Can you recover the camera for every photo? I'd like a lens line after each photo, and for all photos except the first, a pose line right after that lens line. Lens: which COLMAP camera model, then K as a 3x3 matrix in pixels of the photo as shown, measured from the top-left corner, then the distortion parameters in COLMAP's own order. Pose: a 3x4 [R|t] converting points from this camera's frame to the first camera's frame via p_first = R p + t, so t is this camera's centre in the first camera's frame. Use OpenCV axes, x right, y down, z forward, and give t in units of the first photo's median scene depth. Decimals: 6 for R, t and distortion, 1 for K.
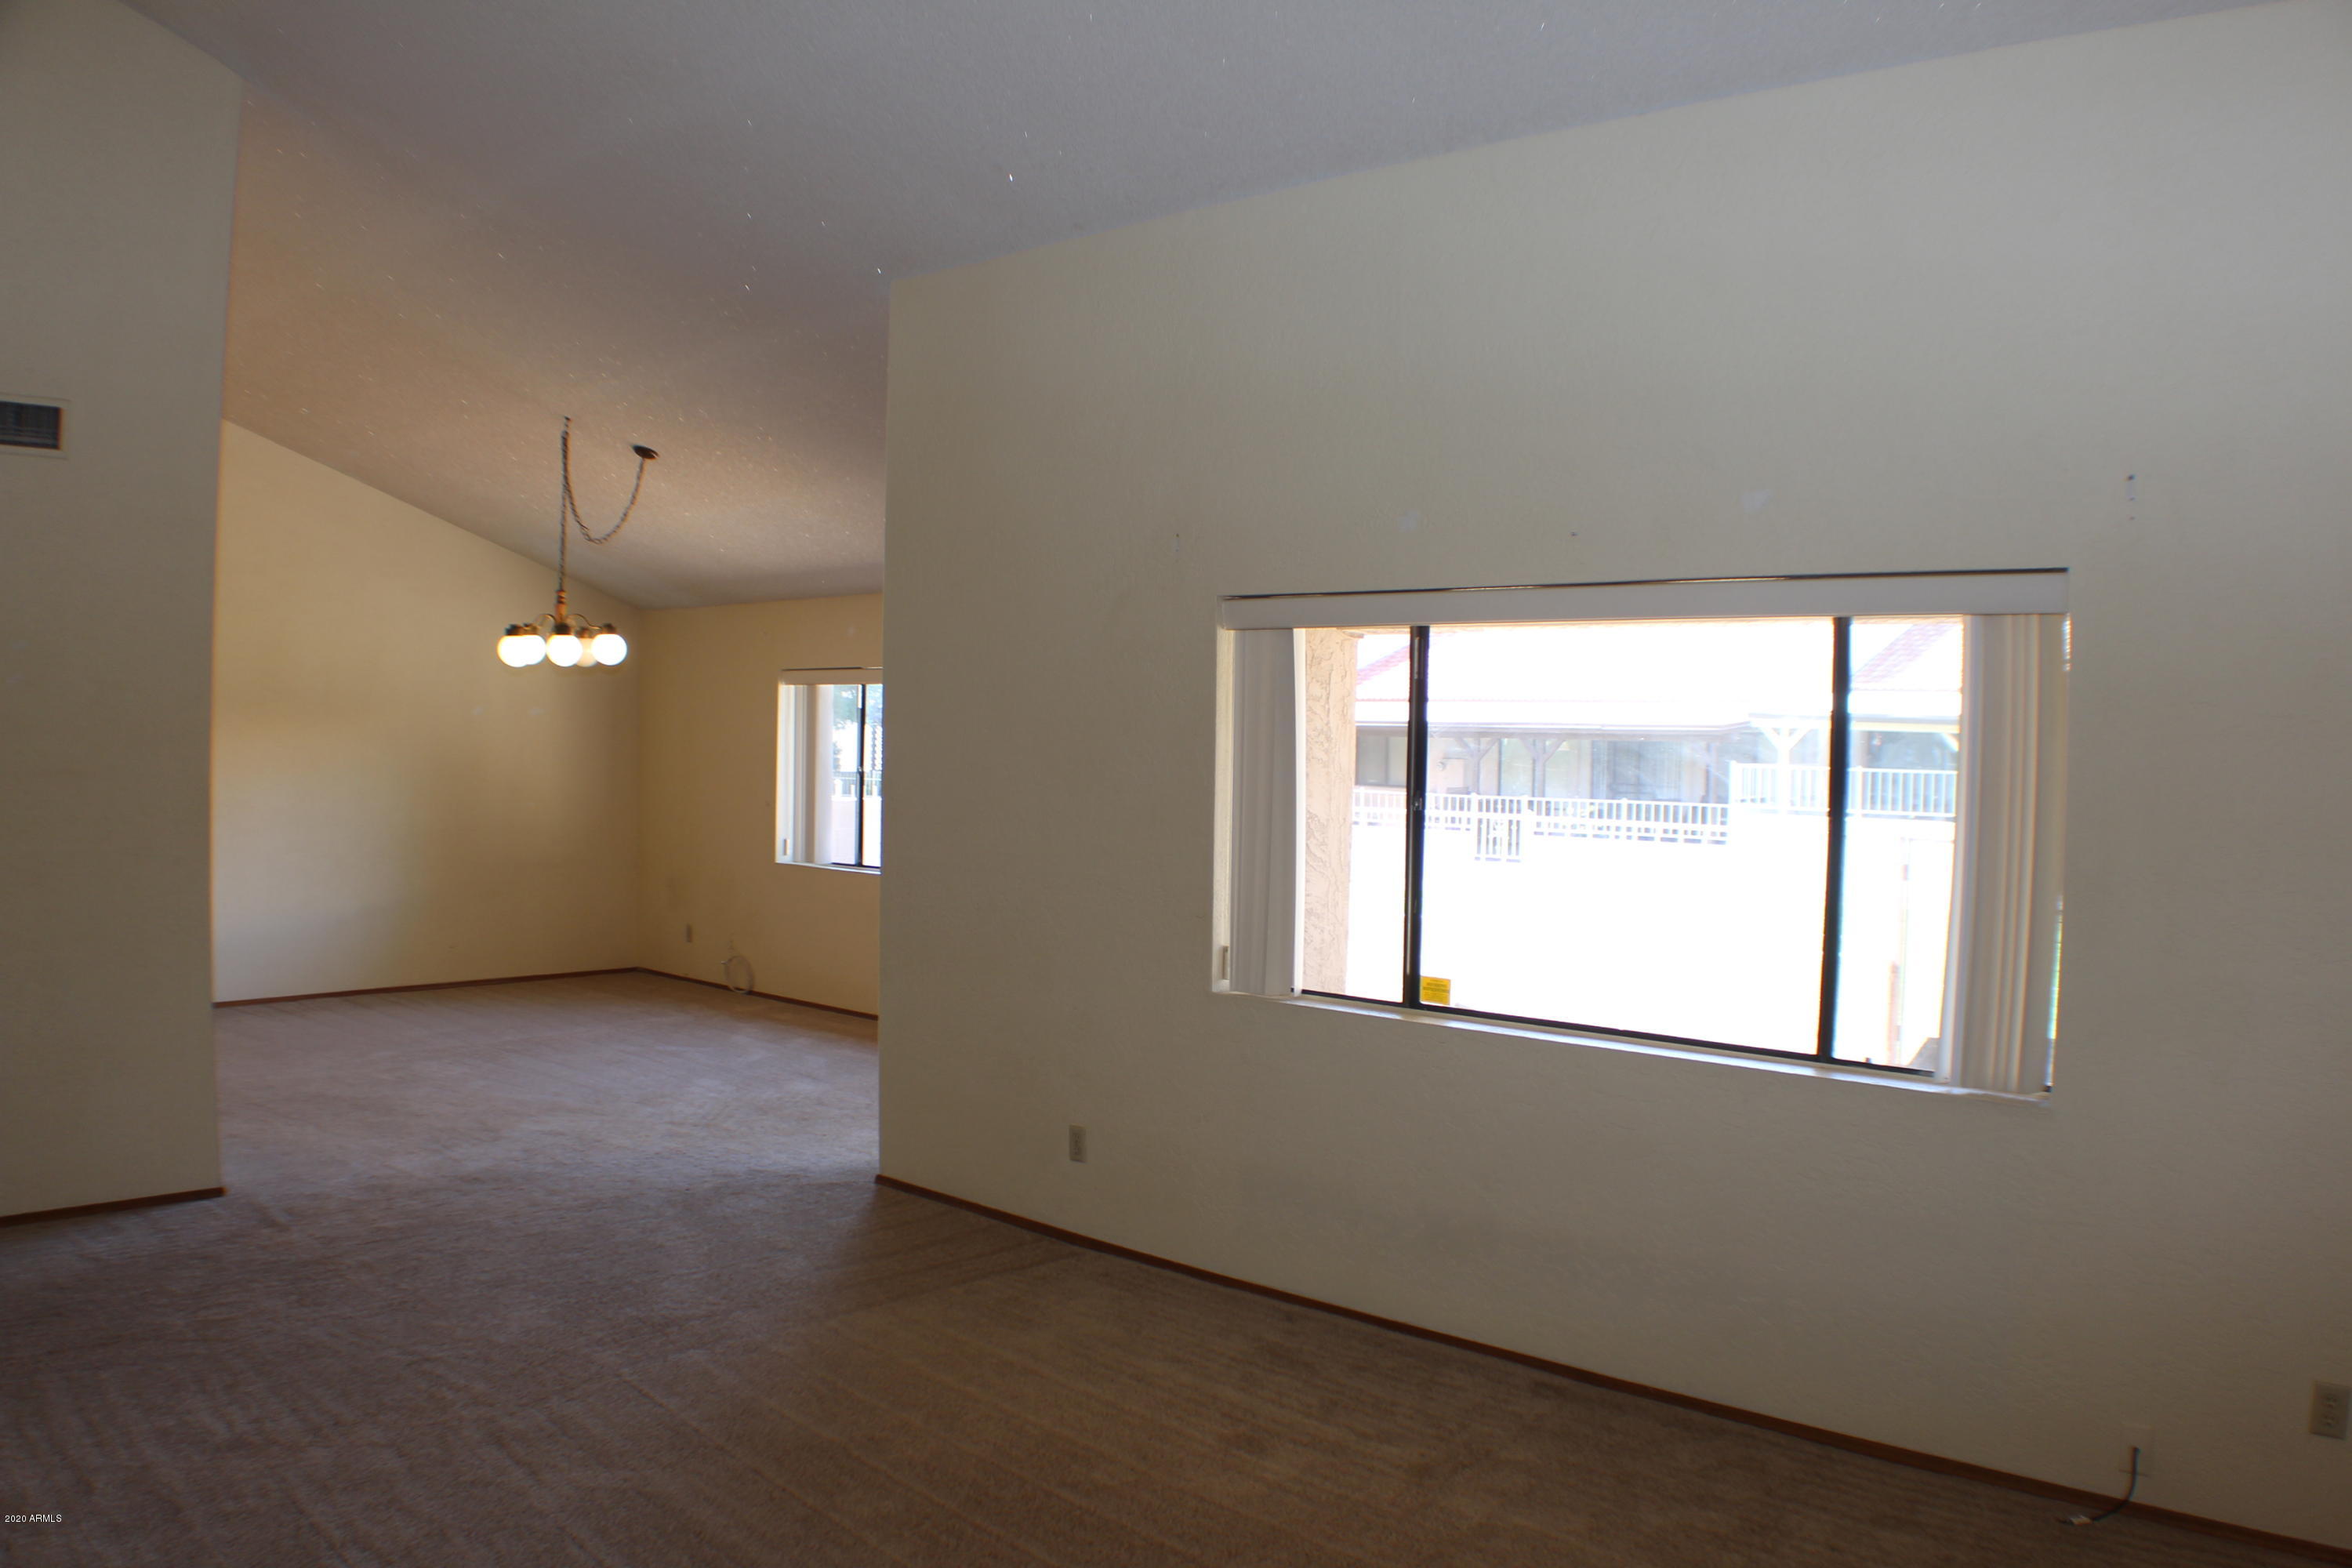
lens RADIAL K [[1767.0, 0, 1176.0], [0, 1767.0, 784.0], [0, 0, 1]] dist [-0.206687, 0.072321]
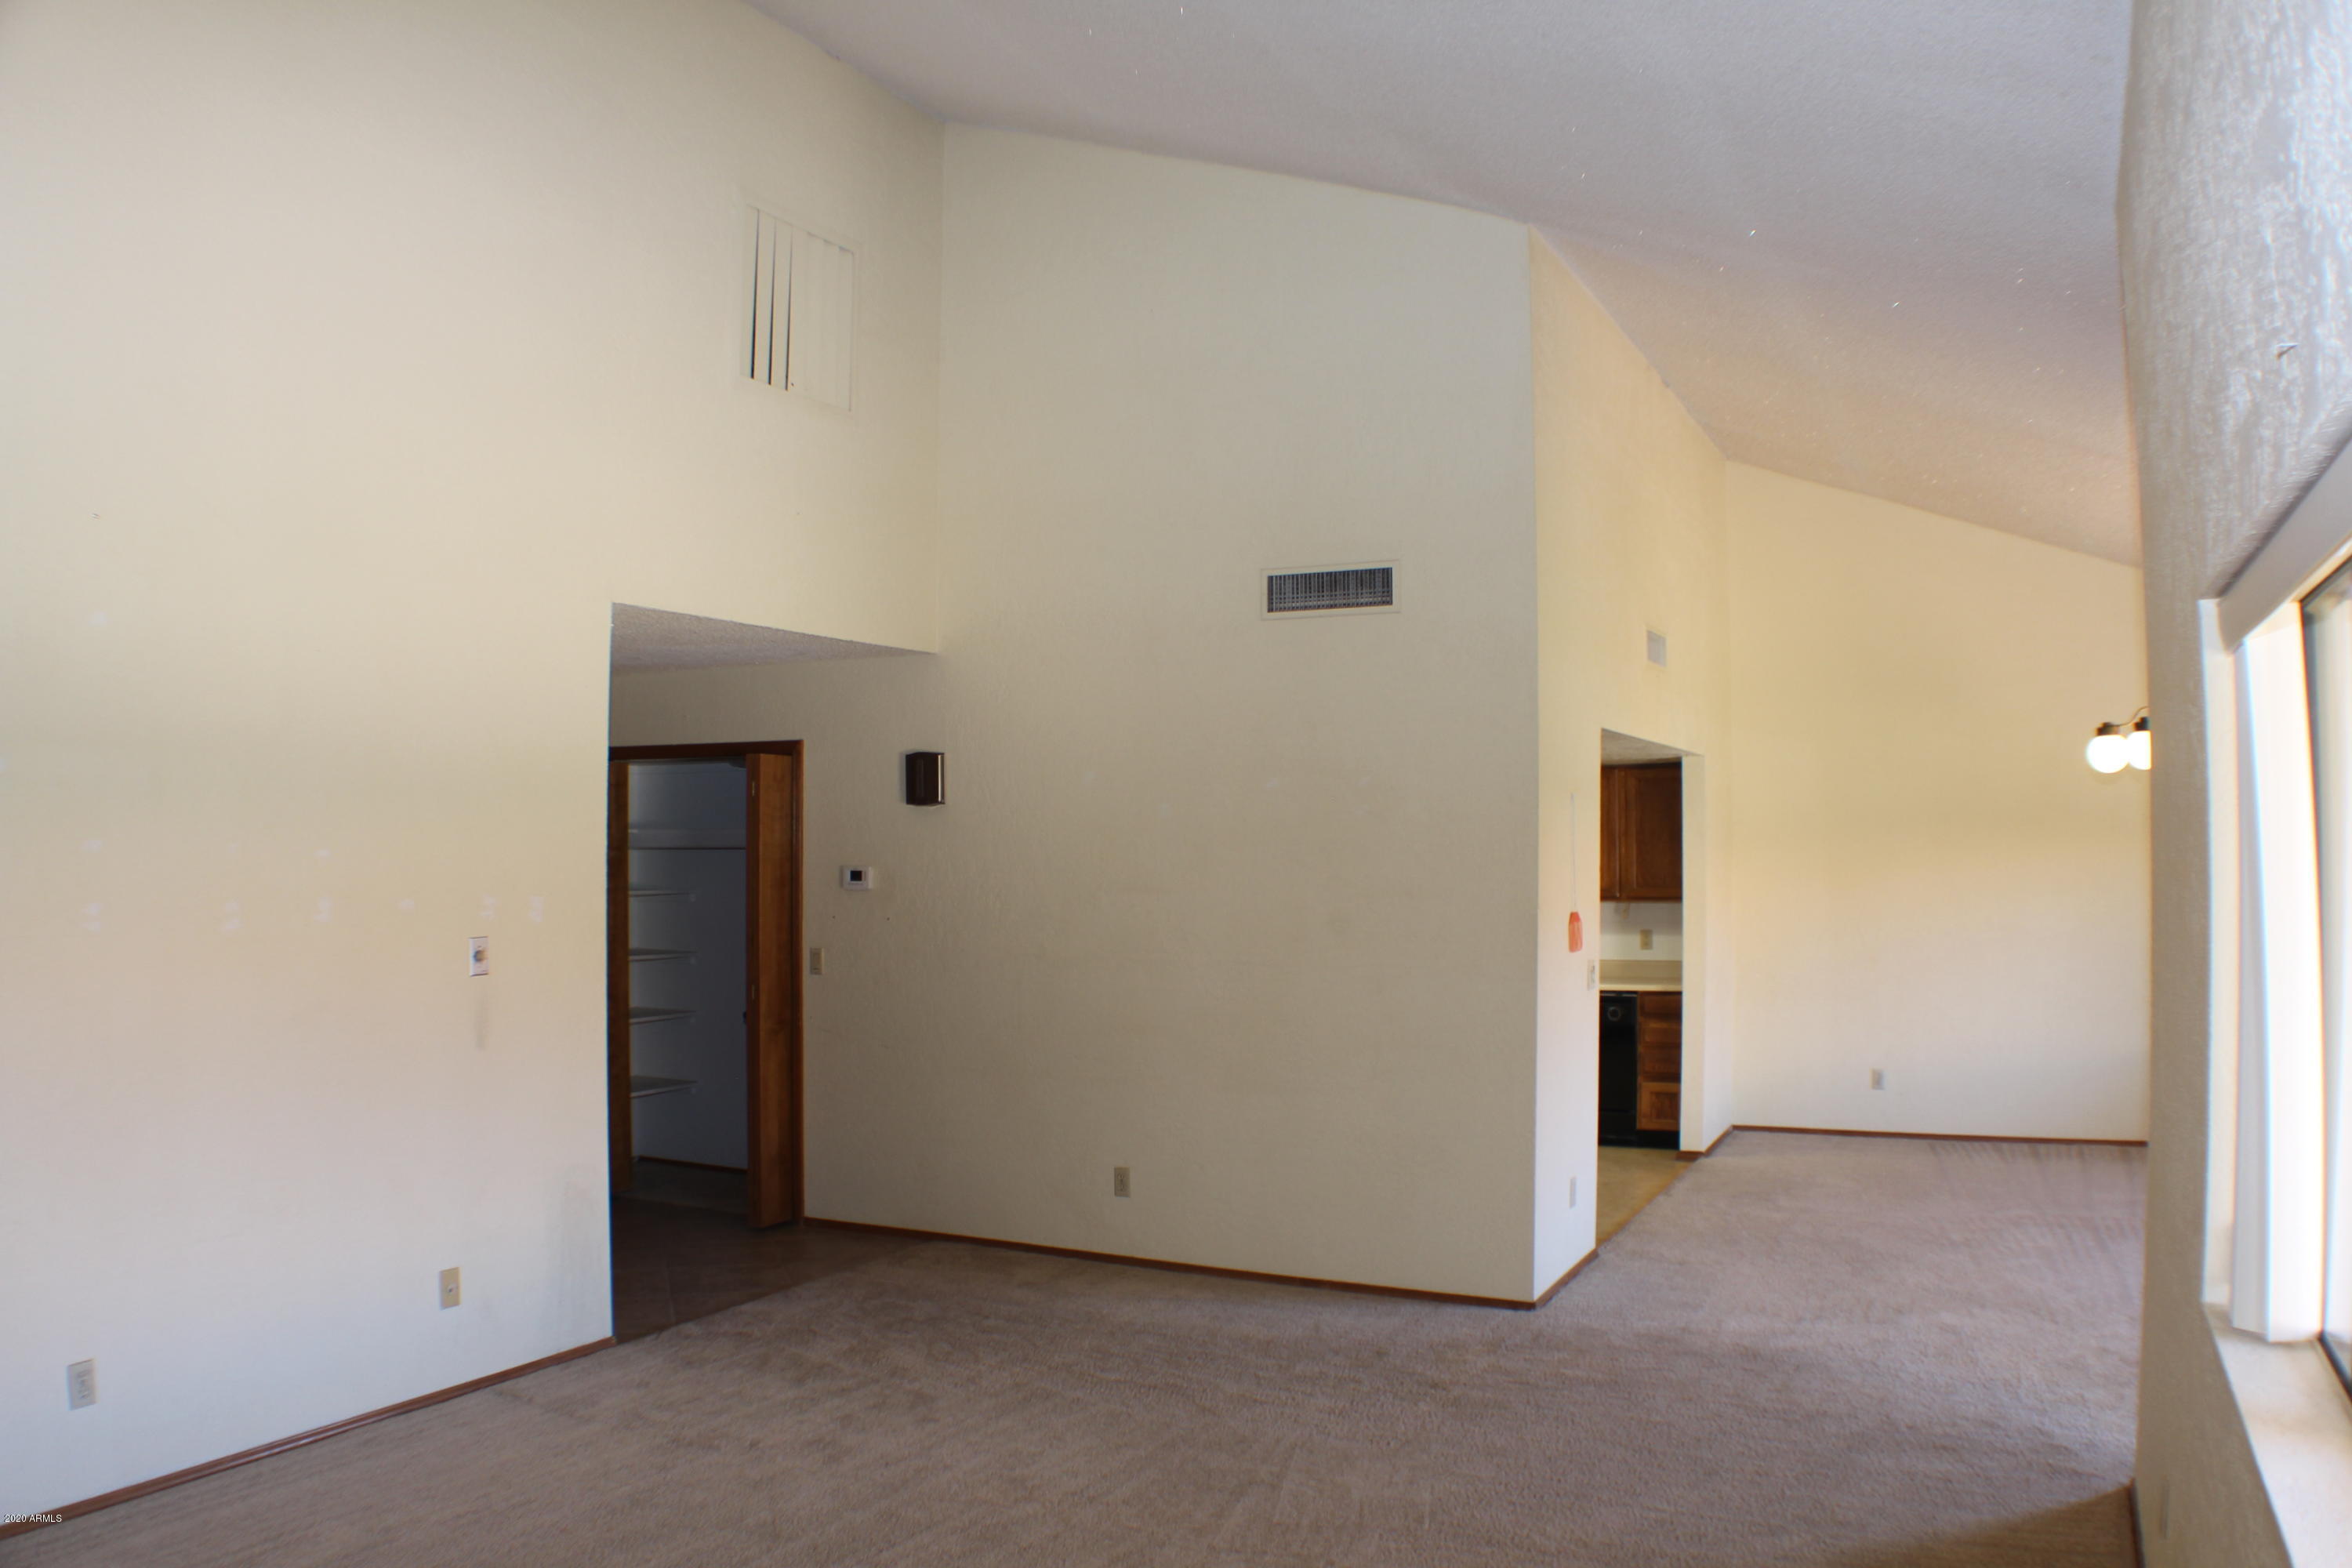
lens RADIAL K [[1767.0, 0, 1176.0], [0, 1767.0, 784.0], [0, 0, 1]] dist [-0.206687, 0.072321]
pose [[0.253979, -0.051048, -0.965862, 0.401111], [-0.020782, 0.998088, -0.058216, -0.008126], [0.966986, 0.034859, 0.252433, 0.498284]]
